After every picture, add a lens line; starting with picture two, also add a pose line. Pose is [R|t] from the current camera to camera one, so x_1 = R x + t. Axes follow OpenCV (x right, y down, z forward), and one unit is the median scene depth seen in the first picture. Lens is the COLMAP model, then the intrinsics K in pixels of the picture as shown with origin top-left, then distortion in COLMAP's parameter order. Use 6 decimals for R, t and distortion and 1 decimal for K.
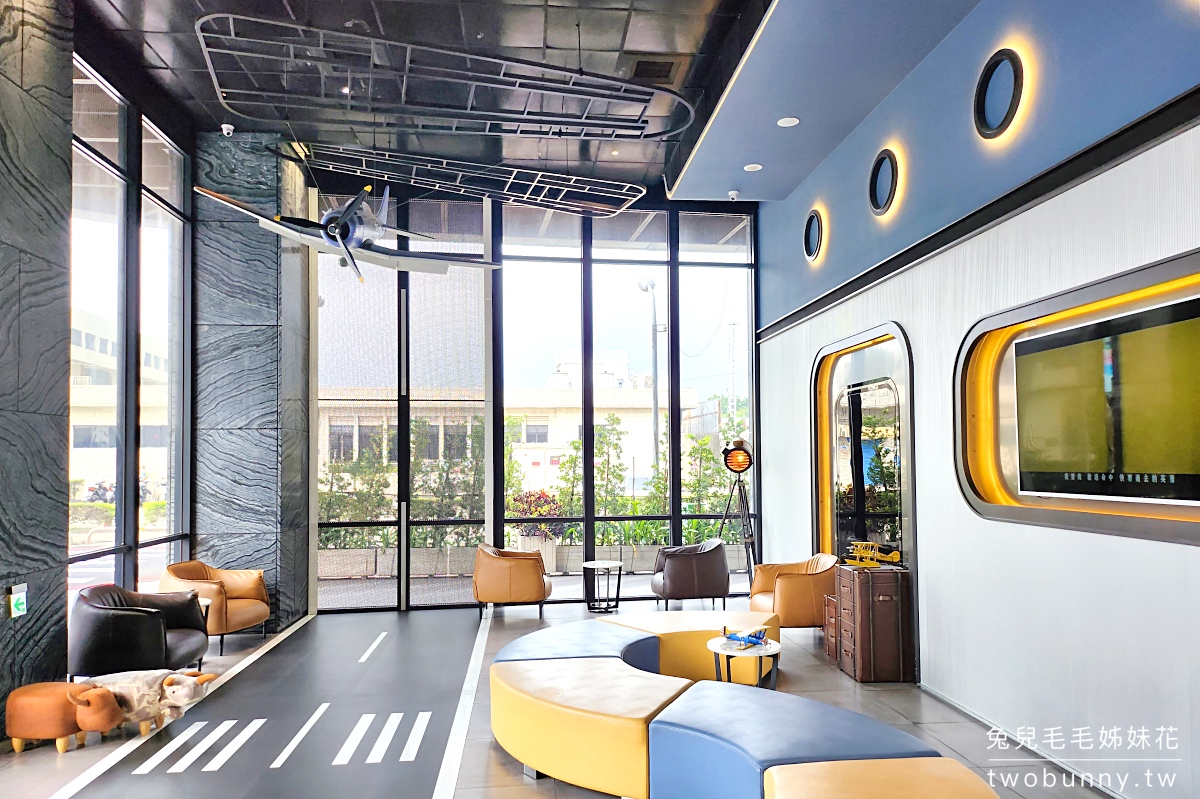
lens RADIAL K [[861.8, 0, 600.8], [0, 861.8, 420.7], [0, 0, 1]] dist [0.041460, -0.002406]
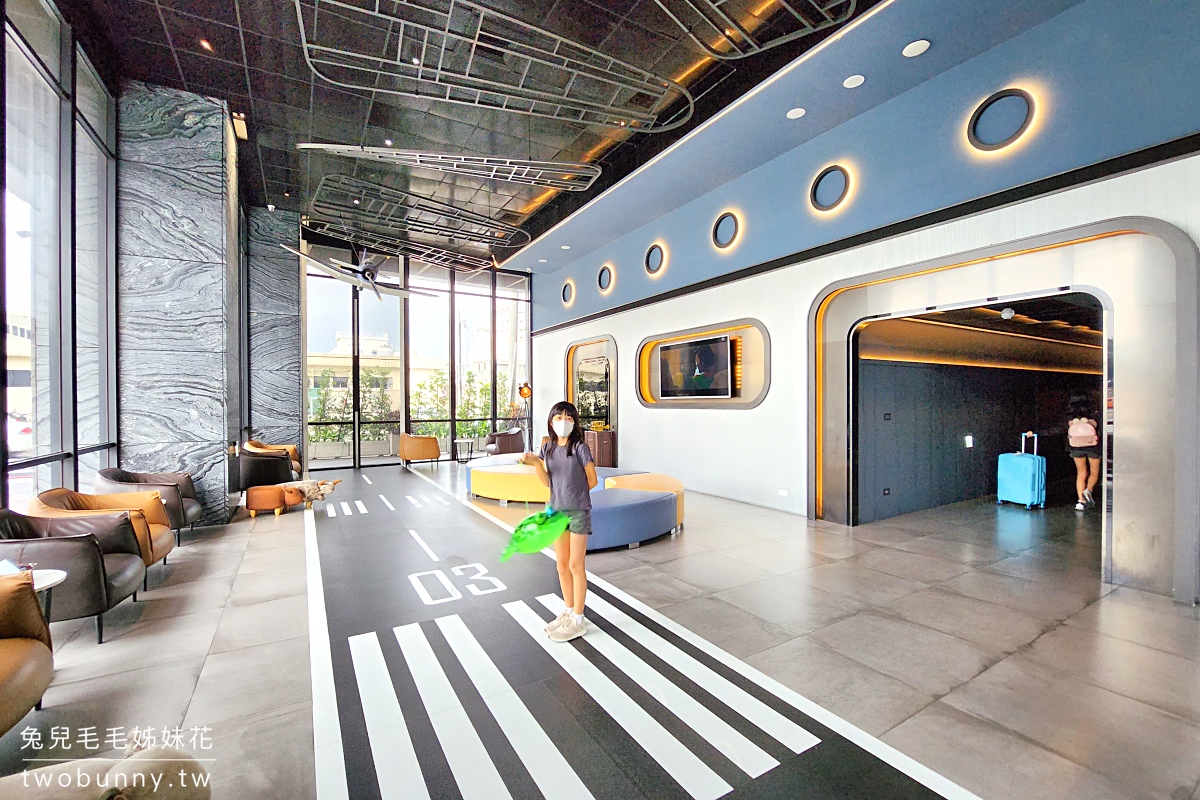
lens RADIAL K [[485.7, 0, 607.3], [0, 485.7, 386.7], [0, 0, 1]] dist [-0.014534, -0.000191]
pose [[0.905956, 0.012859, 0.423178, -0.179977], [-0.021165, 0.999664, 0.014934, 0.011864], [-0.422844, -0.022486, 0.905924, -0.195995]]
